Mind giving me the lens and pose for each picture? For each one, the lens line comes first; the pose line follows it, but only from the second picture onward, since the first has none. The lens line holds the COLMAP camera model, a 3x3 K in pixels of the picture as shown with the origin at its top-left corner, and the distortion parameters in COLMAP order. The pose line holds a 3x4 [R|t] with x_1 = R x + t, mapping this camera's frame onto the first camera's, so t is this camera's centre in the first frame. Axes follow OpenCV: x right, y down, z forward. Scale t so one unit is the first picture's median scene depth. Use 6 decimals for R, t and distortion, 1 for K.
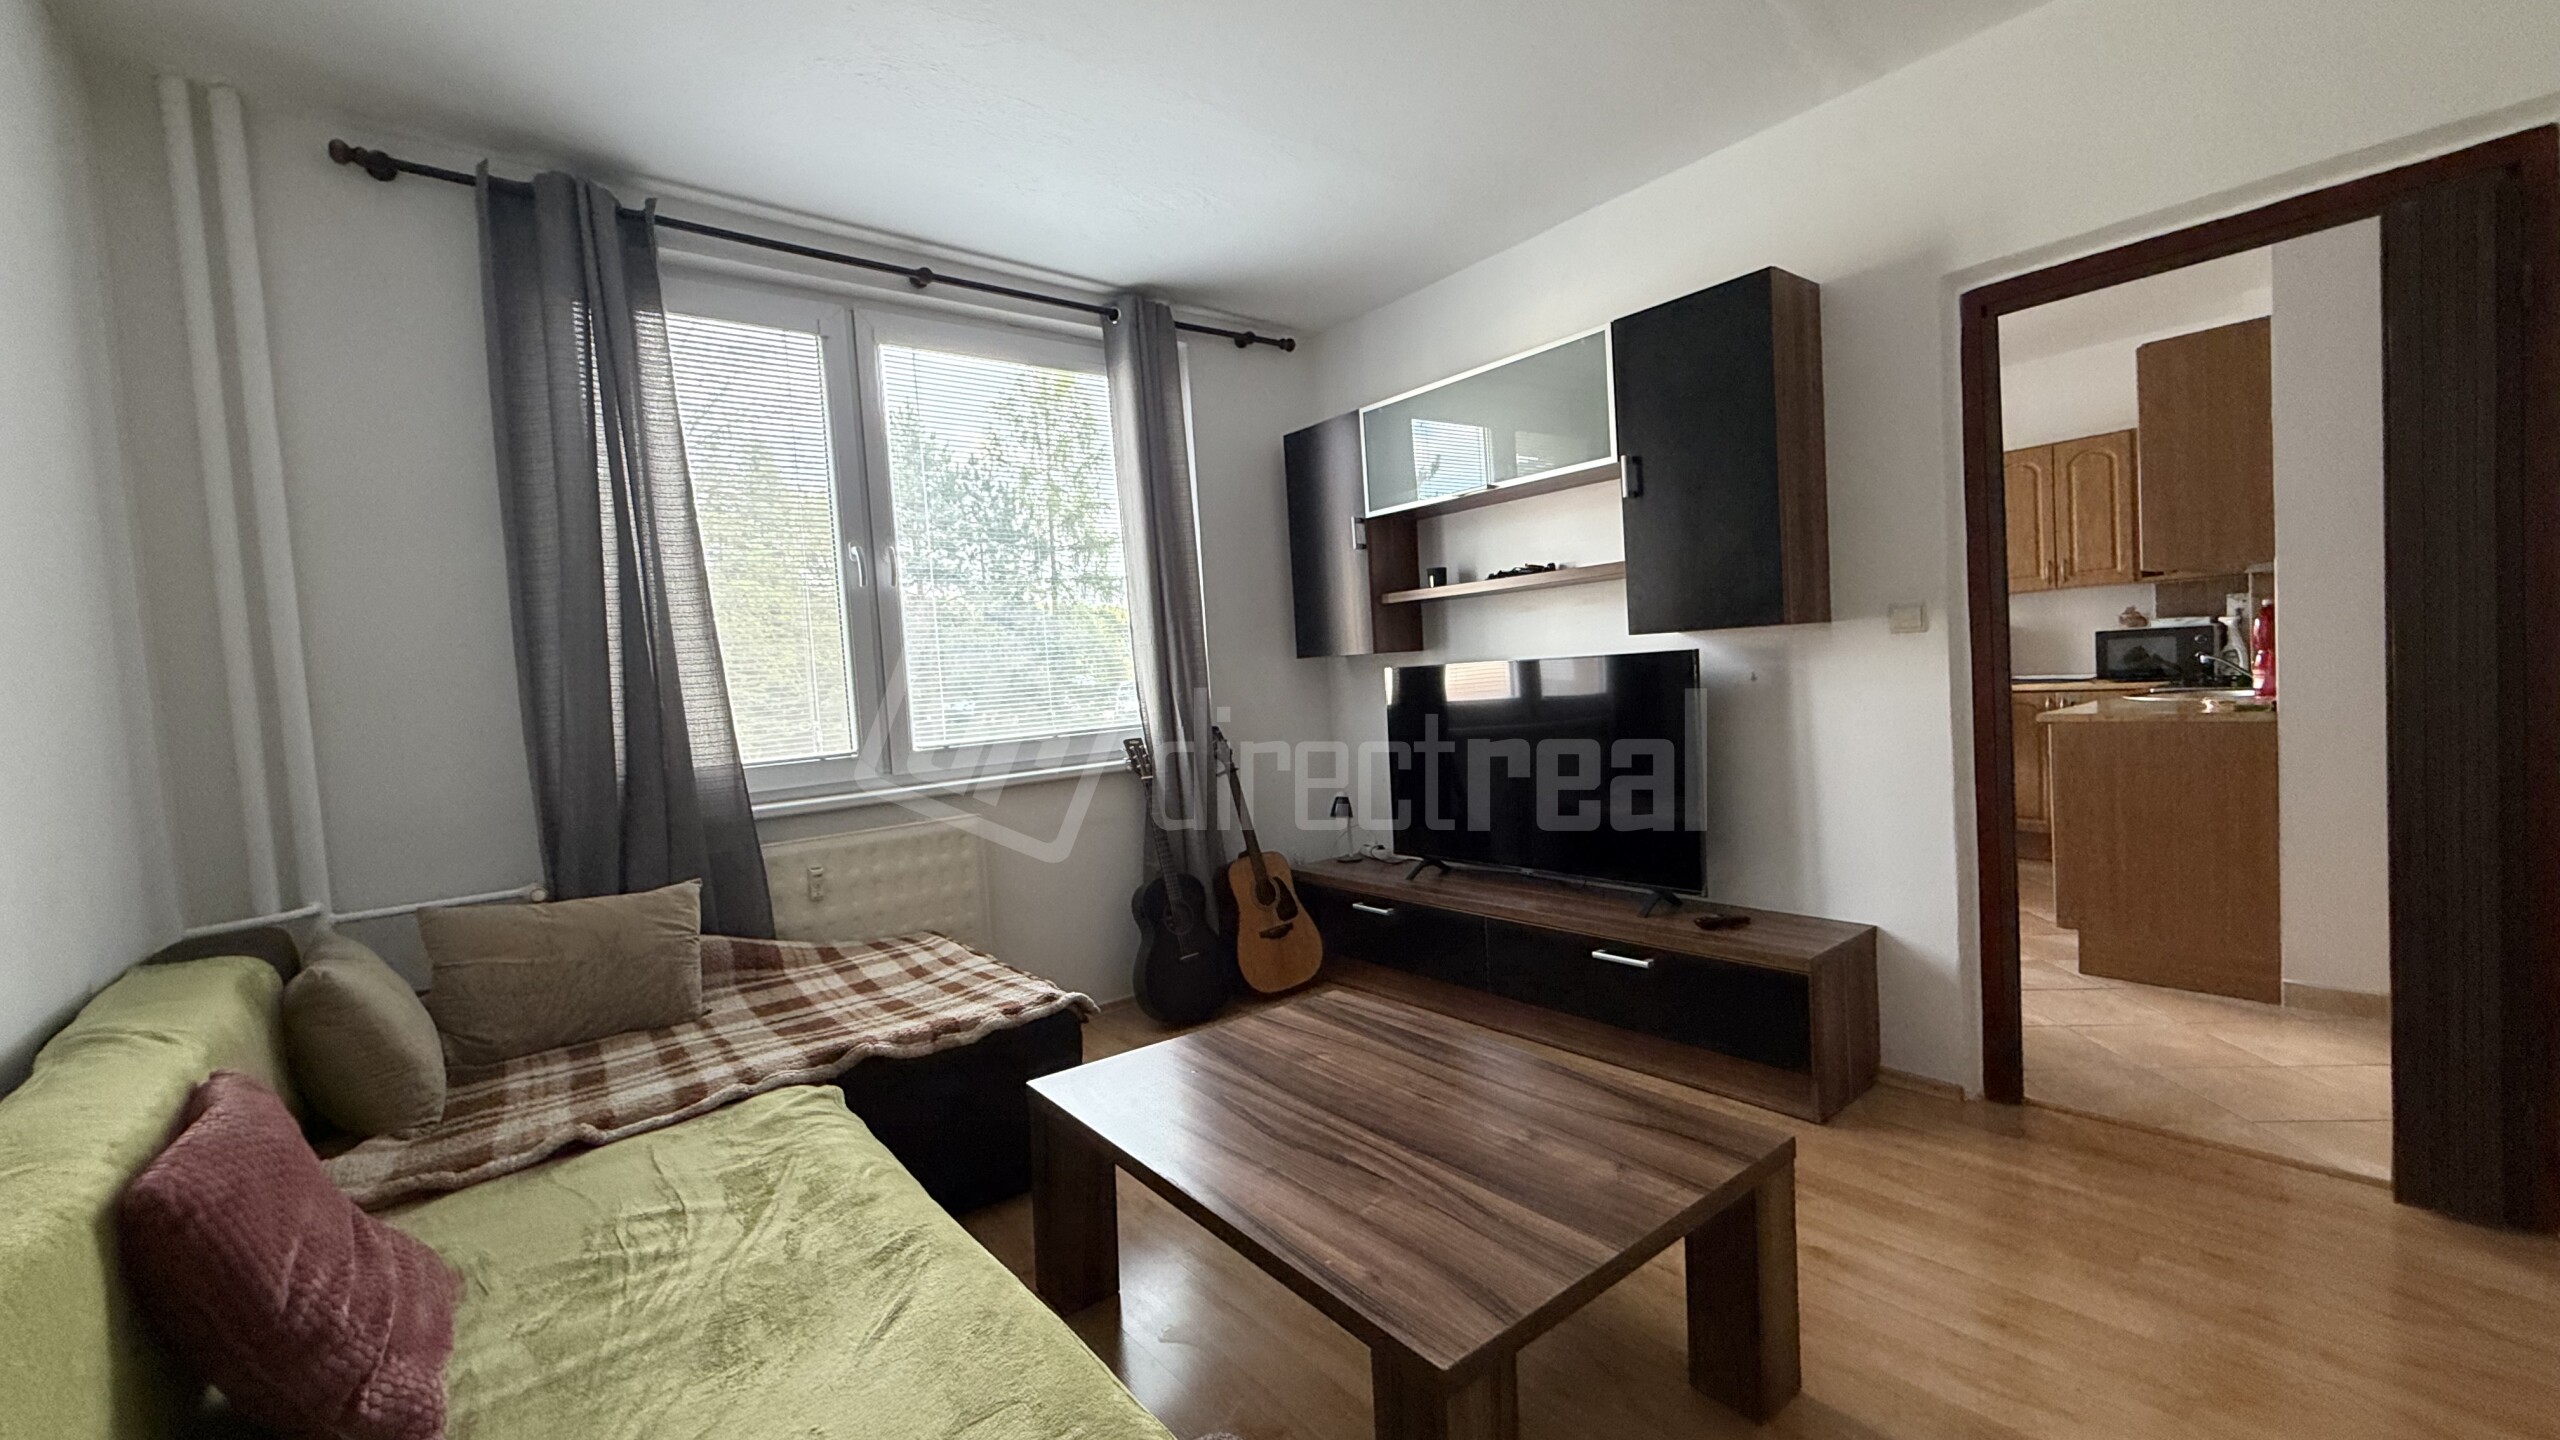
lens RADIAL K [[1016.9, 0, 1268.8], [0, 1016.9, 716.2], [0, 0, 1]] dist [-0.002970, -0.000168]
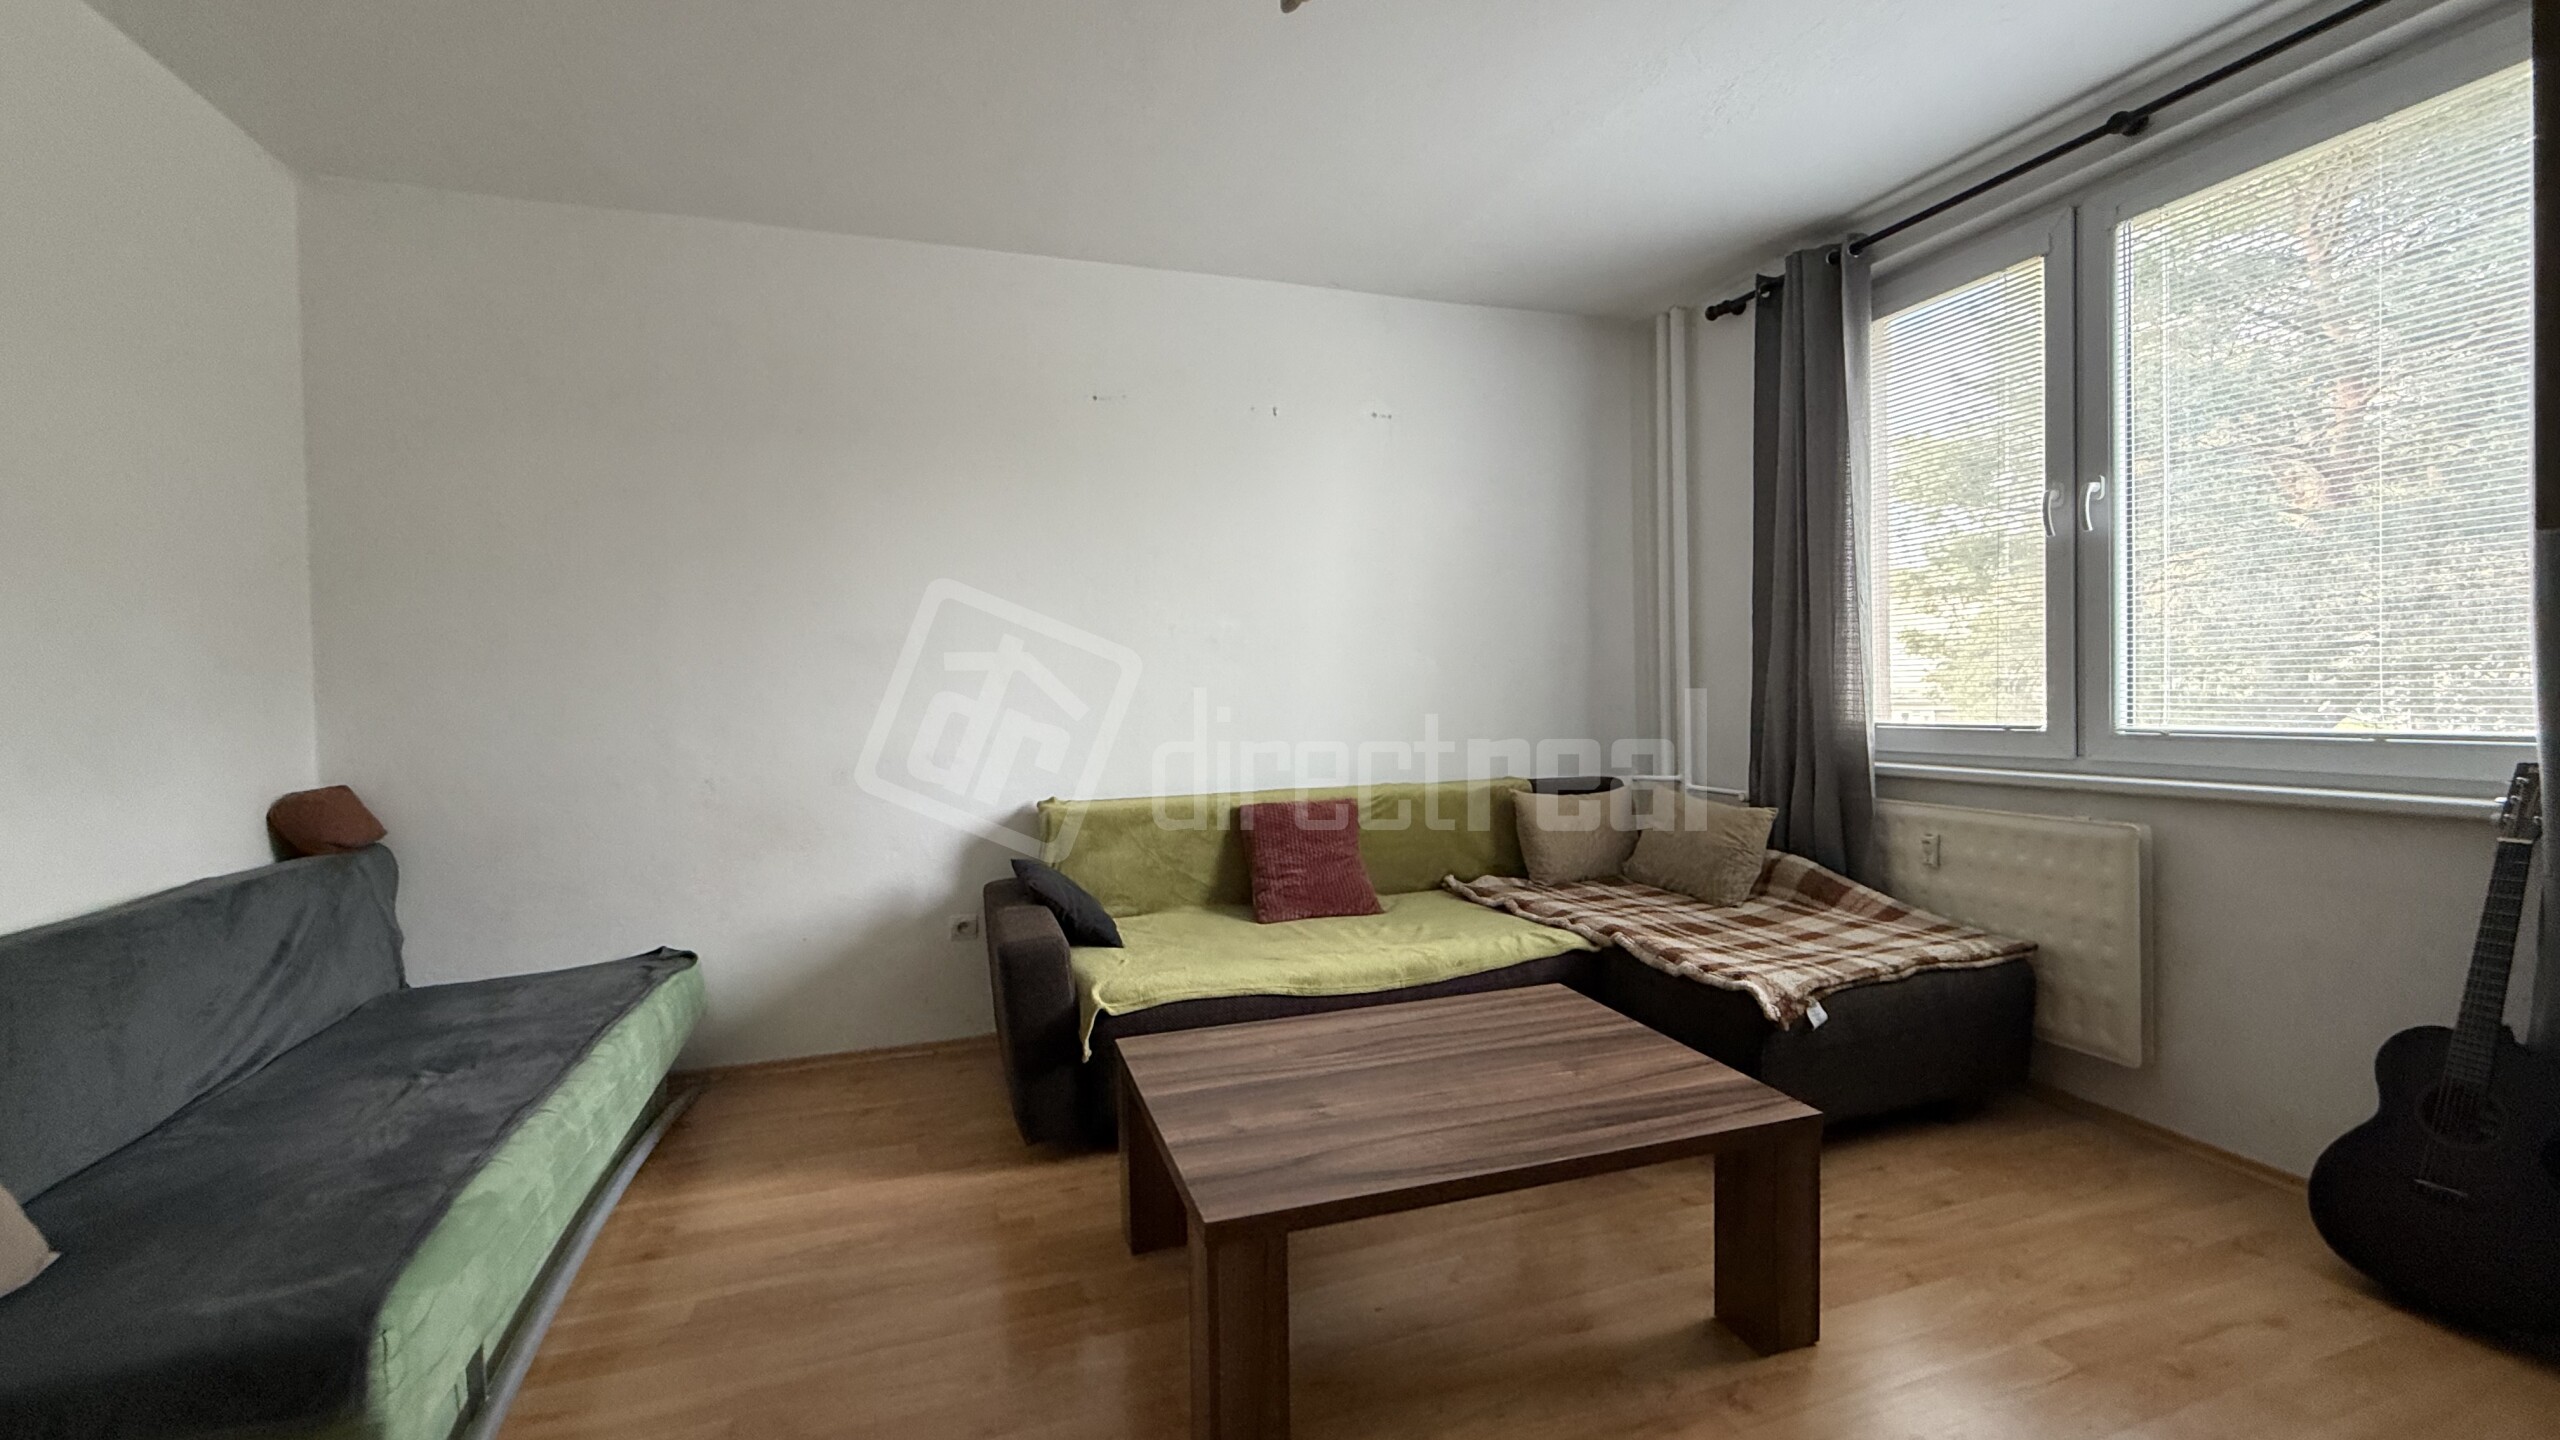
lens RADIAL K [[1016.9, 0, 1268.3], [0, 1016.9, 706.9], [0, 0, 1]] dist [-0.002970, -0.000168]
pose [[-0.340190, 0.078822, -0.937047, 0.654764], [-0.003802, 0.996357, 0.085191, -0.054418], [0.940349, 0.032544, -0.338652, 0.680036]]
